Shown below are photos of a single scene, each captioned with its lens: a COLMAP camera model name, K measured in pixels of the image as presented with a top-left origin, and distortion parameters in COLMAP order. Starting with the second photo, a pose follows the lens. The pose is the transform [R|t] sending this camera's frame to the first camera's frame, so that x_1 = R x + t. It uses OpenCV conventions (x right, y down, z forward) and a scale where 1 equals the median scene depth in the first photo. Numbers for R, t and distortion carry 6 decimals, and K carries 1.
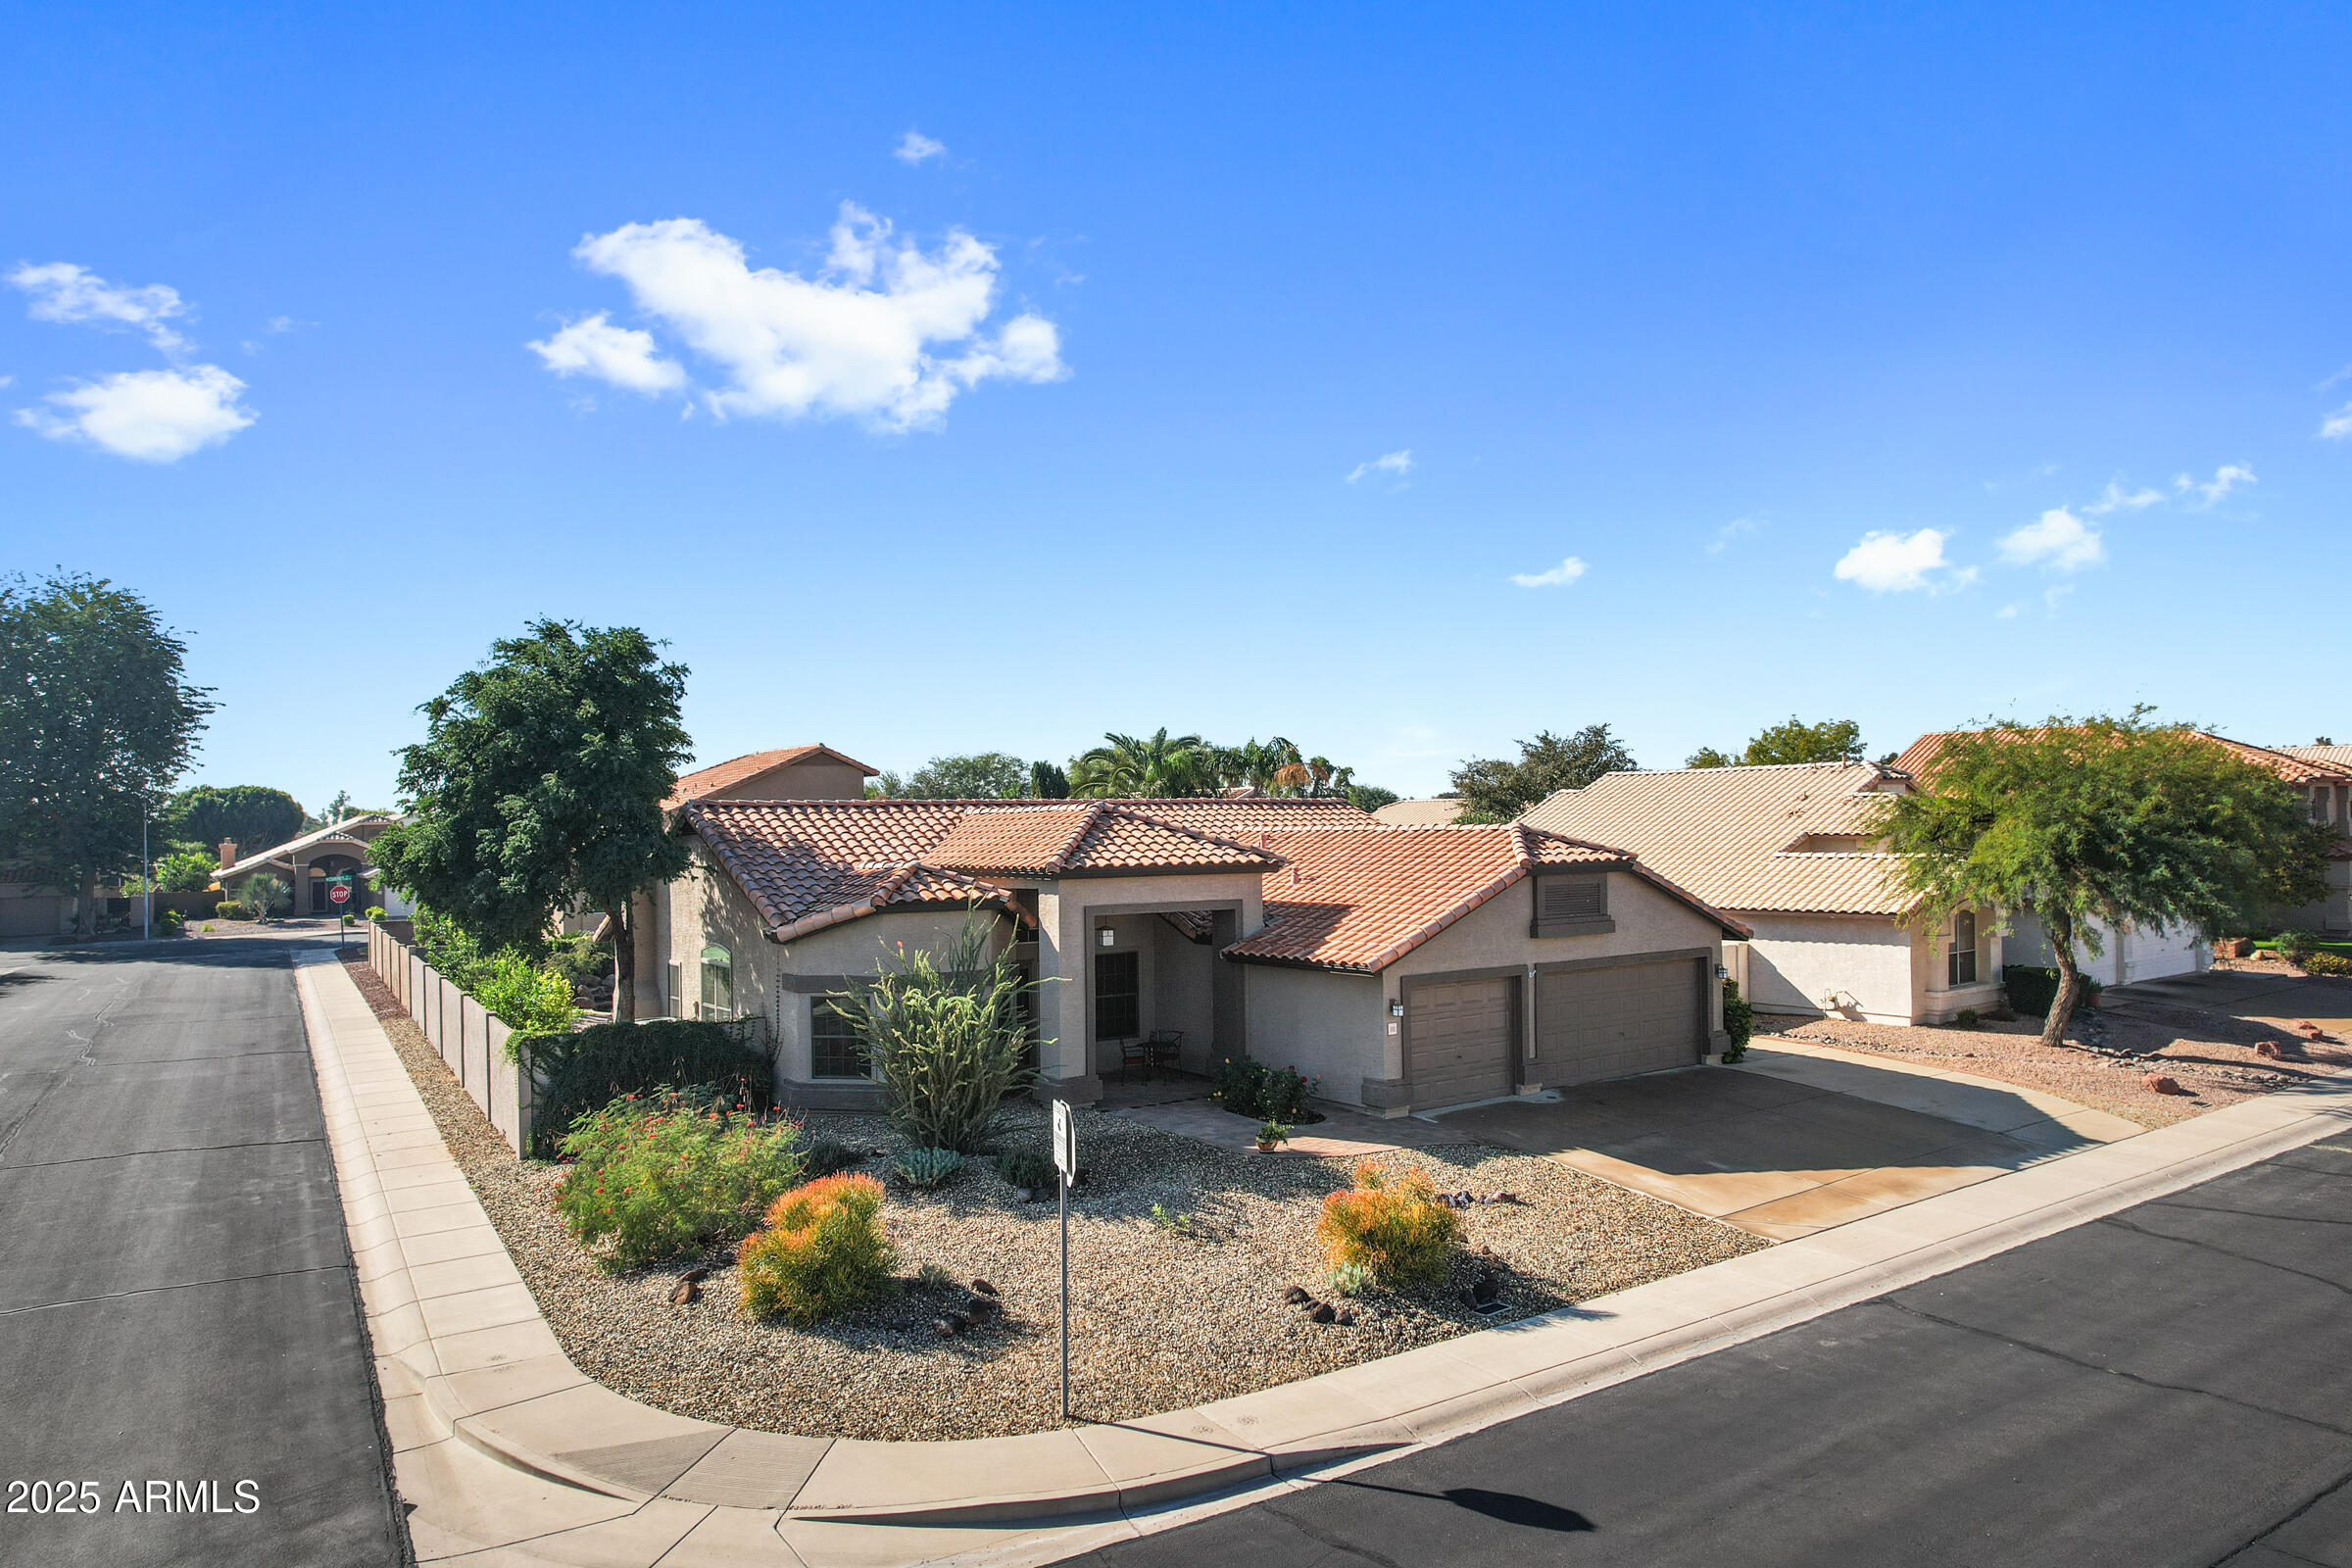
lens RADIAL K [[1556.9, 0, 1176.0], [0, 1556.9, 784.0], [0, 0, 1]] dist [-0.078597, 0.078172]
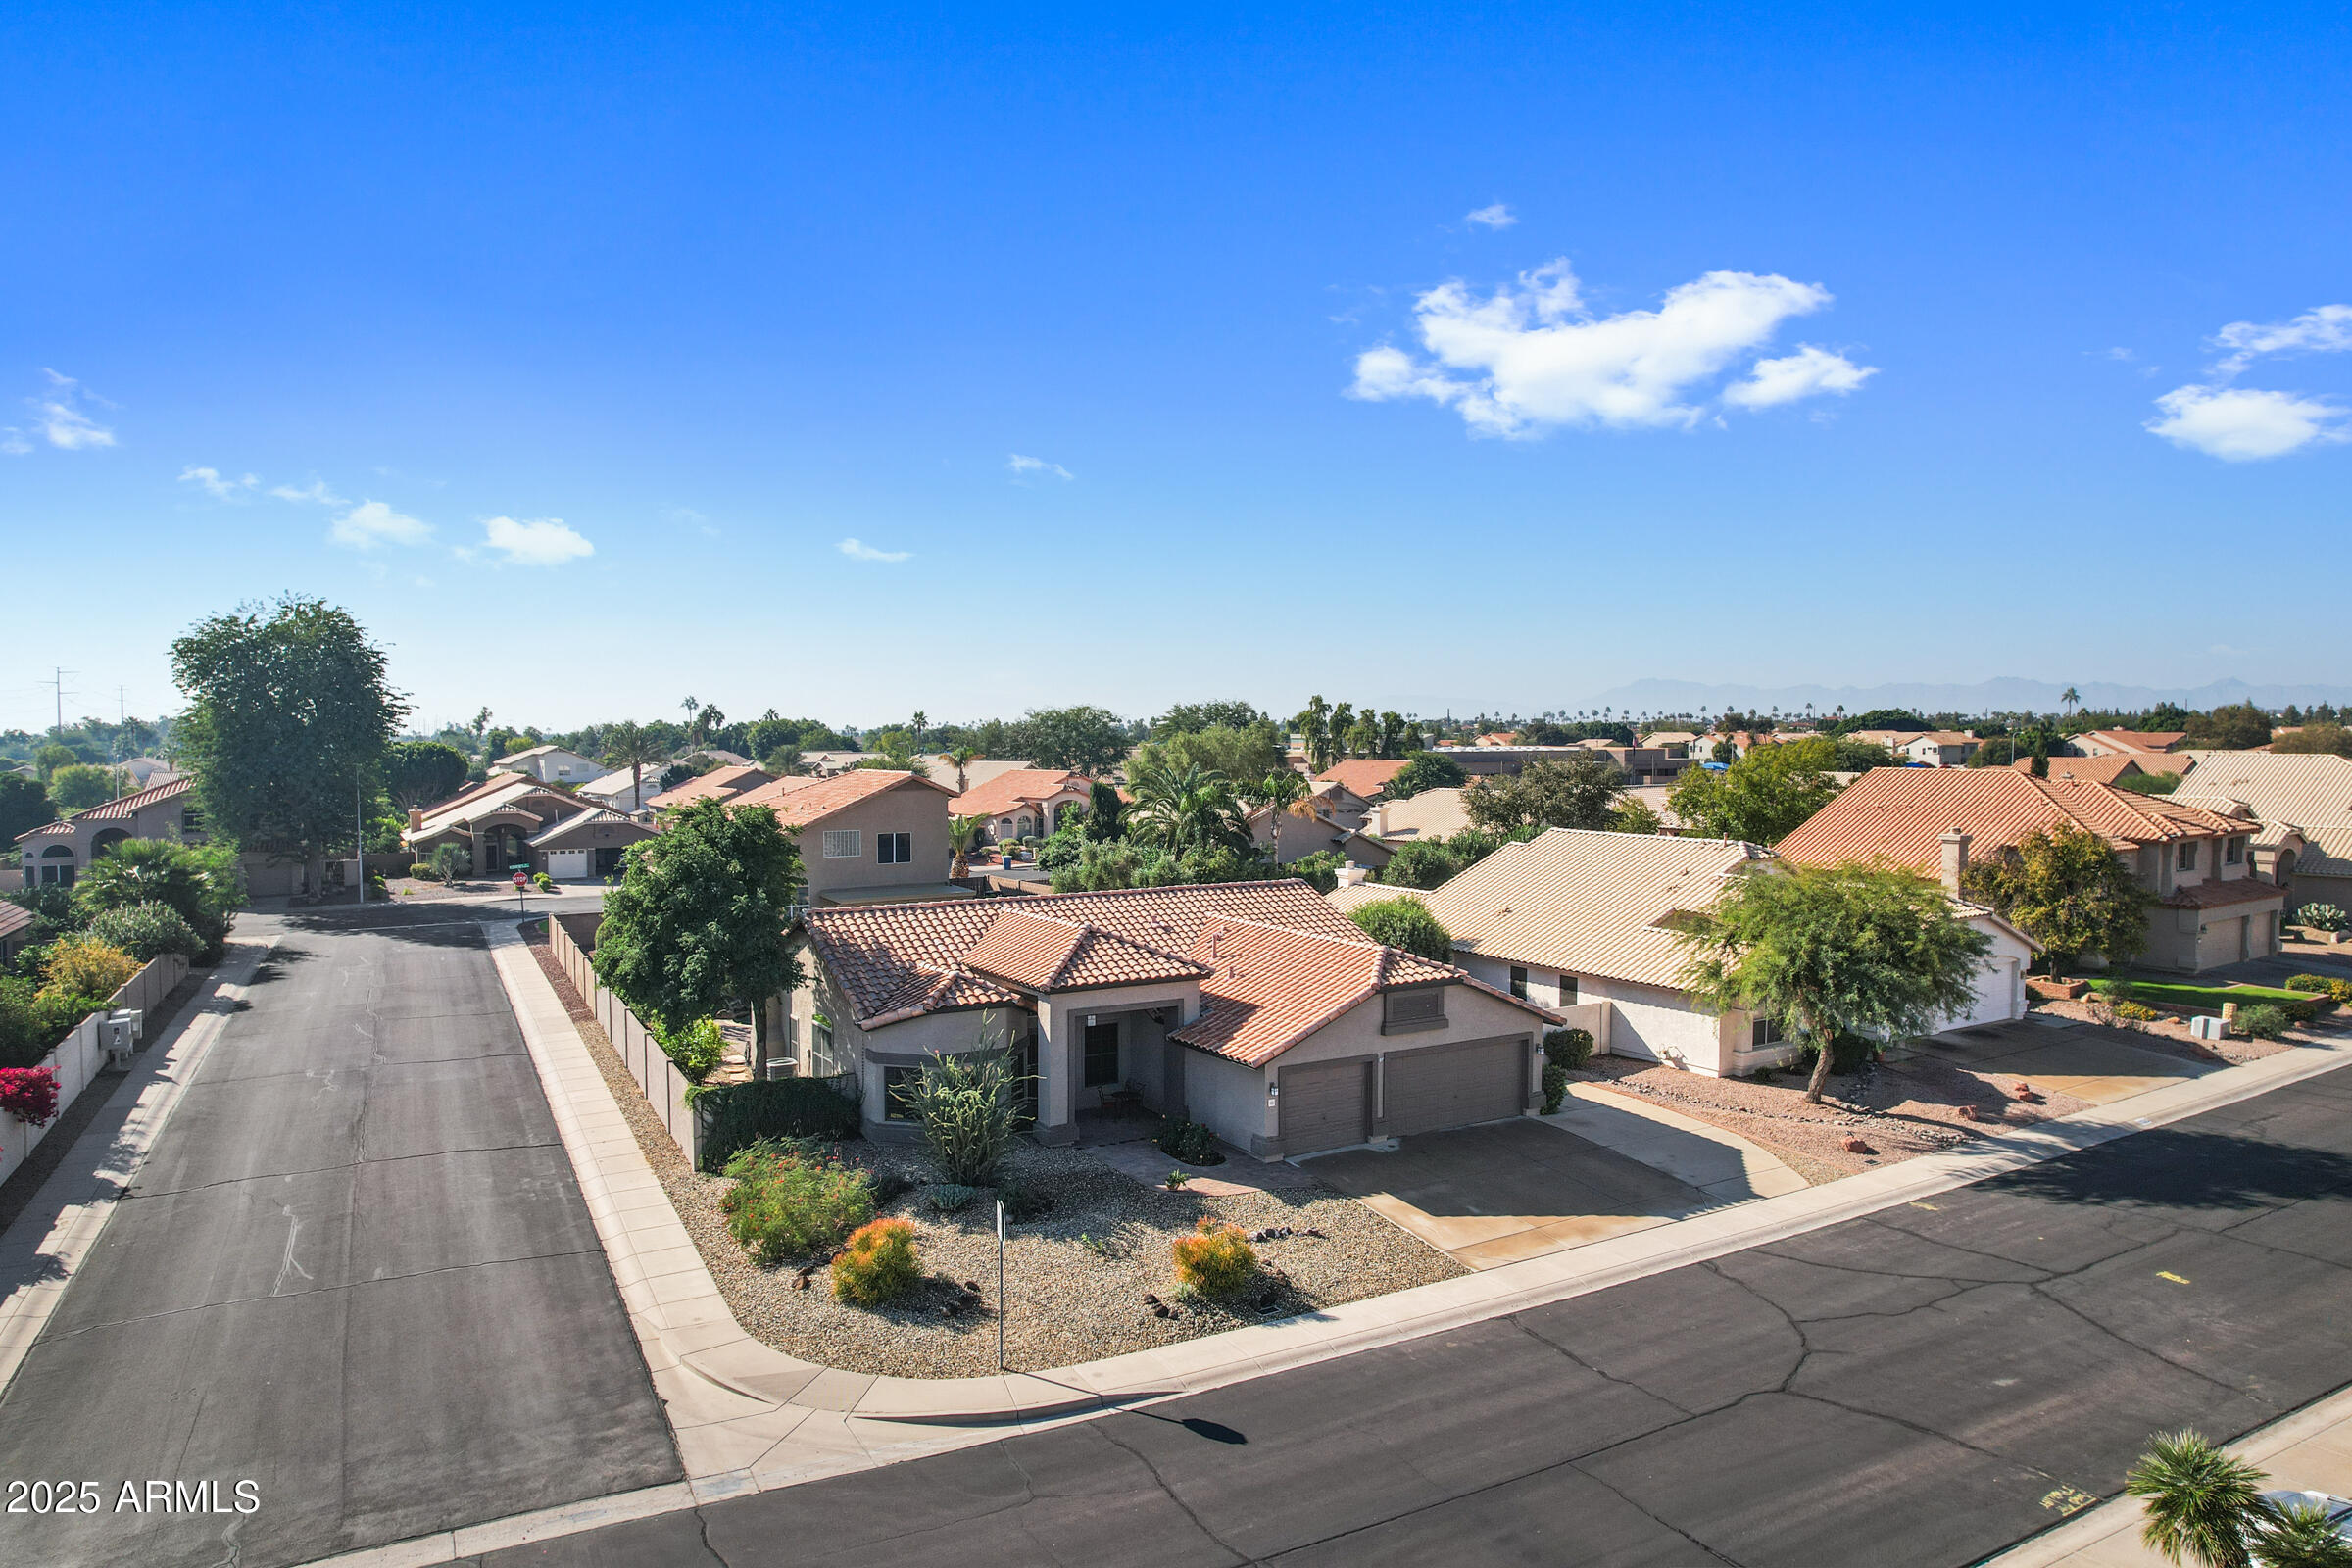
lens RADIAL K [[1548.0, 0, 1176.0], [0, 1548.0, 784.0], [0, 0, 1]] dist [-0.045882, 0.002056]
pose [[0.997410, 0.017912, -0.069663, 0.163162], [-0.013514, 0.997916, 0.063101, -0.264469], [0.070648, -0.061996, 0.995573, -0.505415]]
